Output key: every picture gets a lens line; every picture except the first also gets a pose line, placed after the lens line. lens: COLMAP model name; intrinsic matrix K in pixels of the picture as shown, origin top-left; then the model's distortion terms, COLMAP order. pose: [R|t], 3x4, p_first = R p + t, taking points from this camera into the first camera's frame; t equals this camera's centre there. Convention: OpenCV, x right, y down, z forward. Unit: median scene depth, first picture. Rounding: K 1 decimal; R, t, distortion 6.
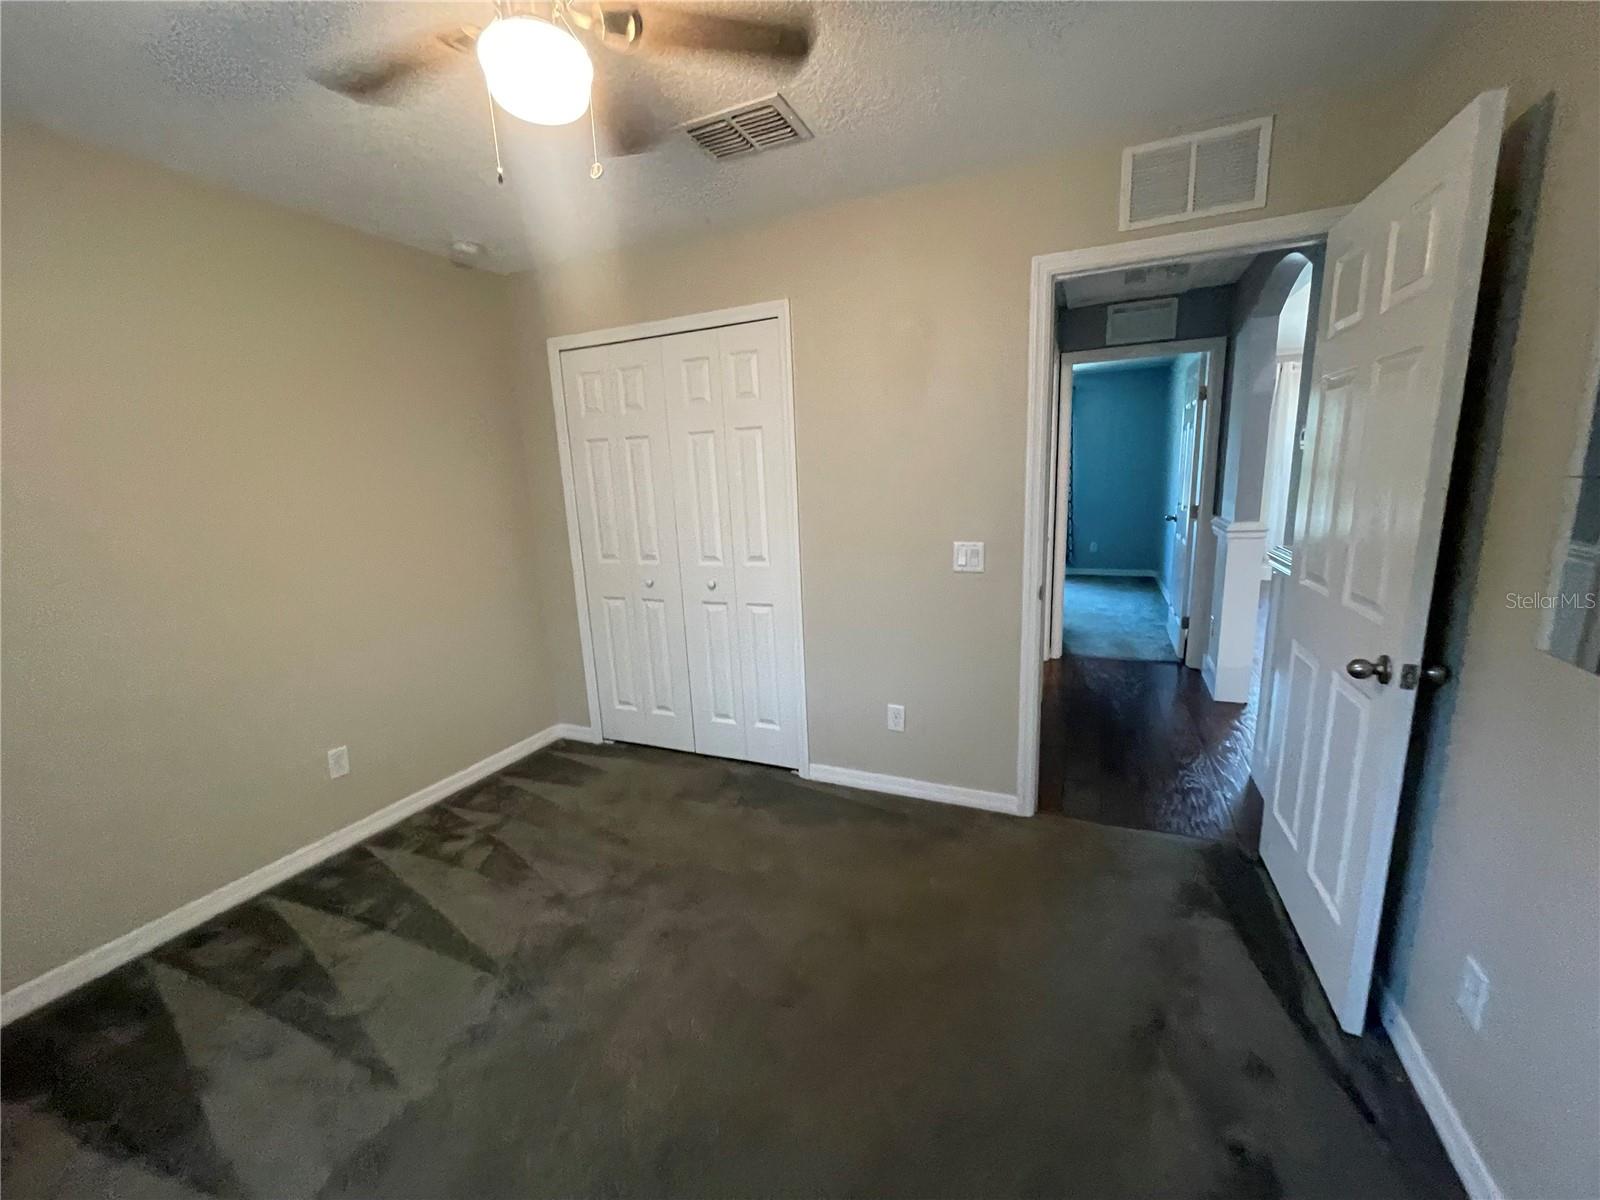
lens RADIAL K [[645.1, 0, 800.5], [0, 645.1, 602.0], [0, 0, 1]] dist [-0.001396, -0.000176]
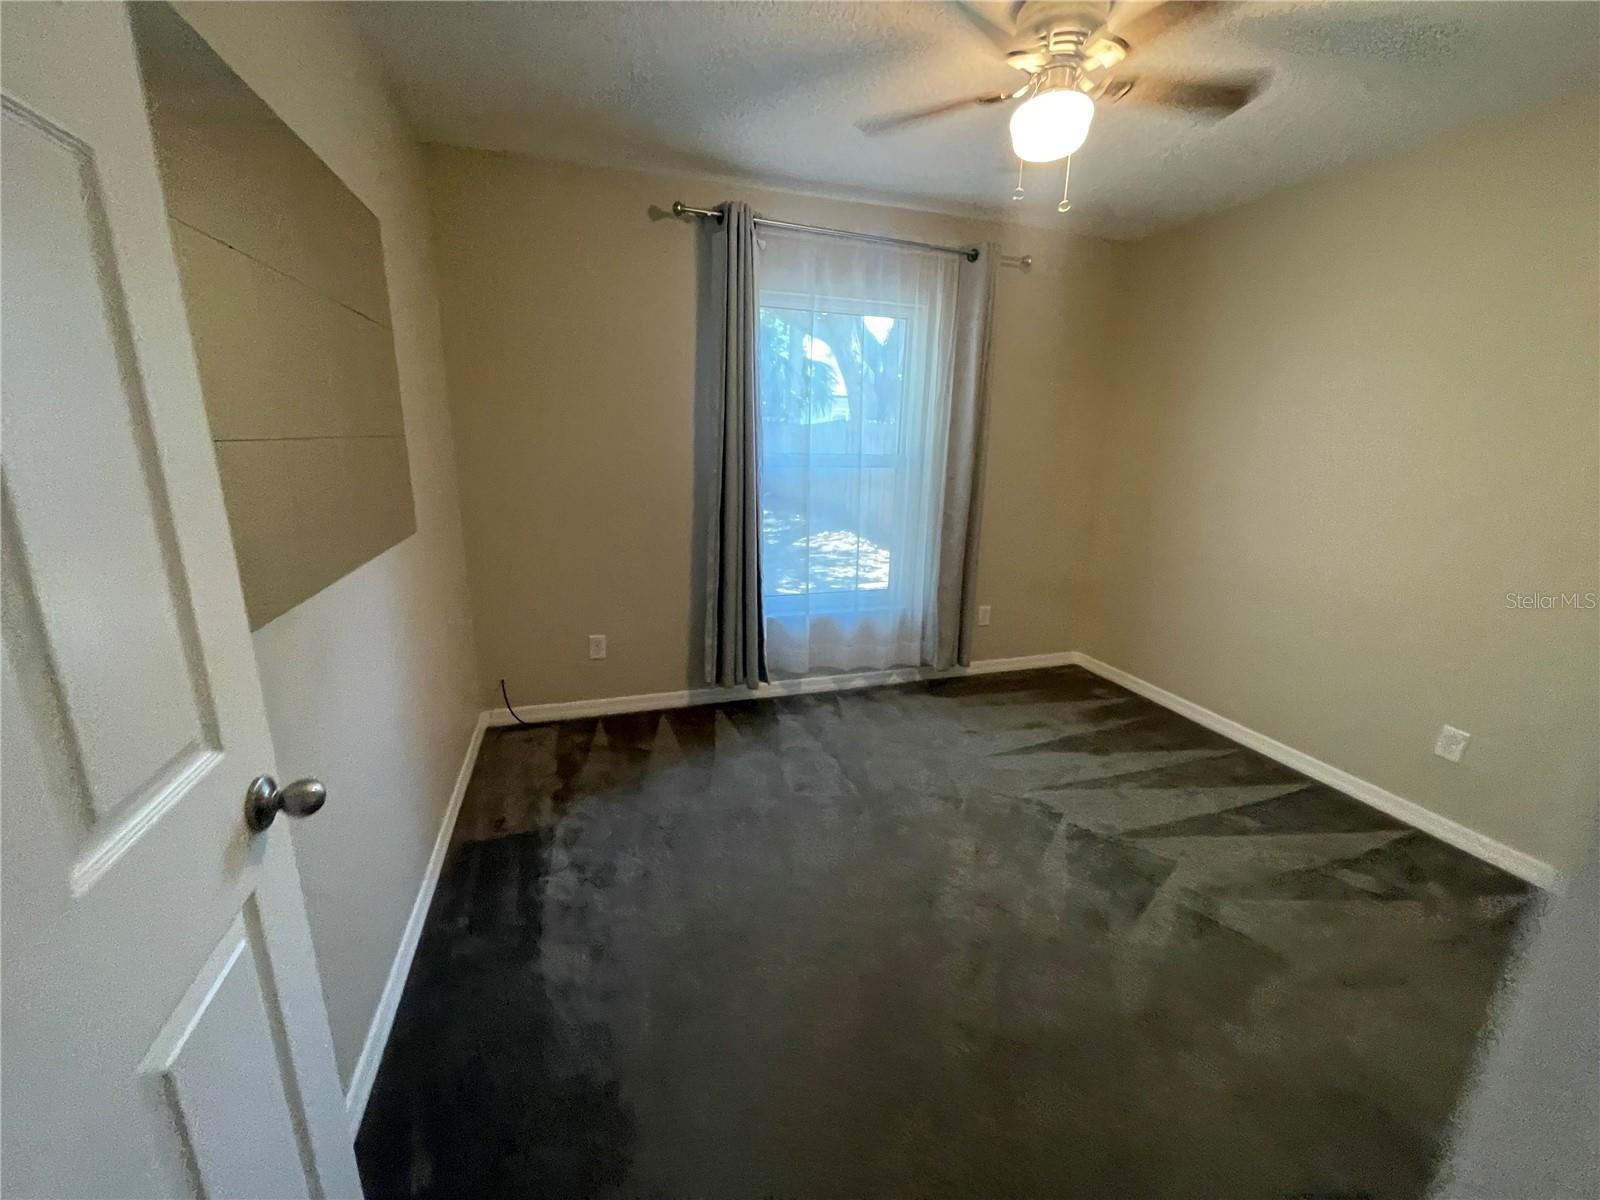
lens RADIAL K [[645.9, 0, 803.1], [0, 645.9, 602.0], [0, 0, 1]] dist [-0.002584, 0.000417]
pose [[-0.727447, 0.203574, -0.655269, 0.562094], [-0.128810, 0.897482, 0.421822, -0.217522], [0.673965, 0.391258, -0.626649, 1.008640]]
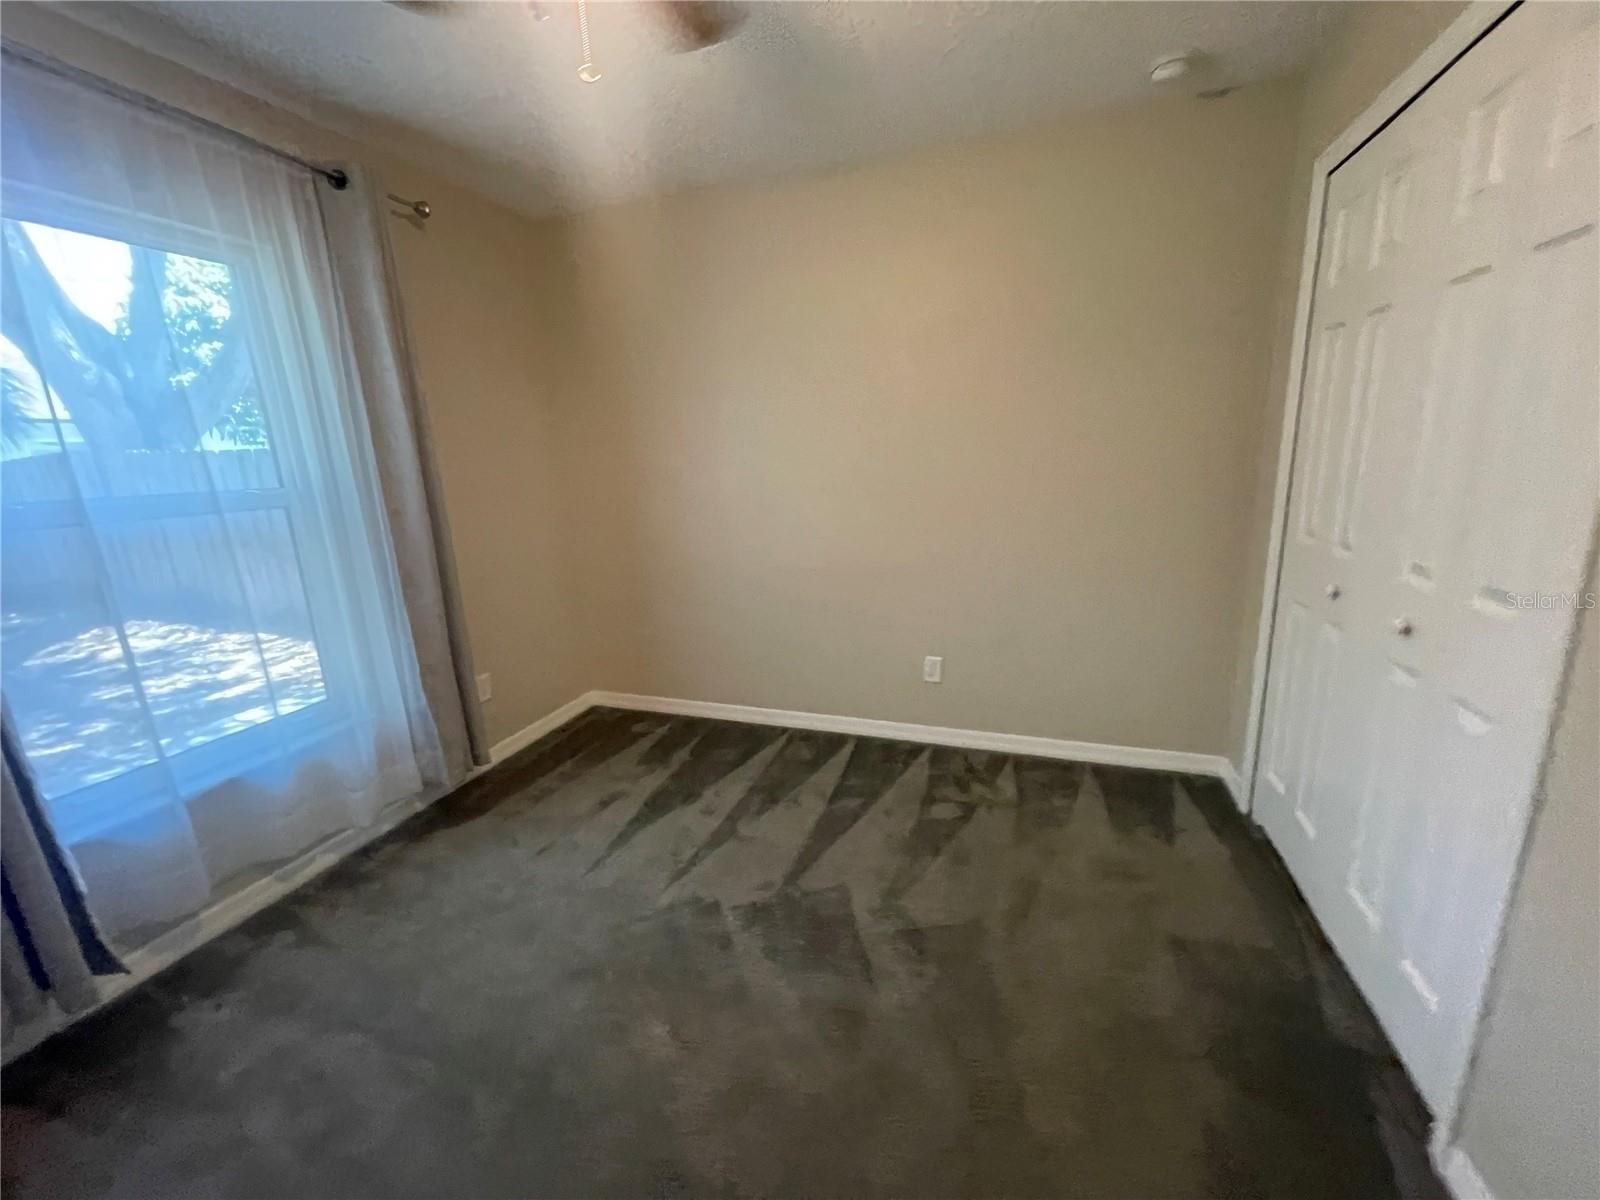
lens RADIAL K [[645.9, 0, 803.1], [0, 645.9, 602.0], [0, 0, 1]] dist [-0.002584, 0.000417]
pose [[0.099900, 0.266881, -0.958538, 0.344367], [-0.174186, 0.953171, 0.247233, -0.112714], [0.979632, 0.142265, 0.141709, 0.694590]]
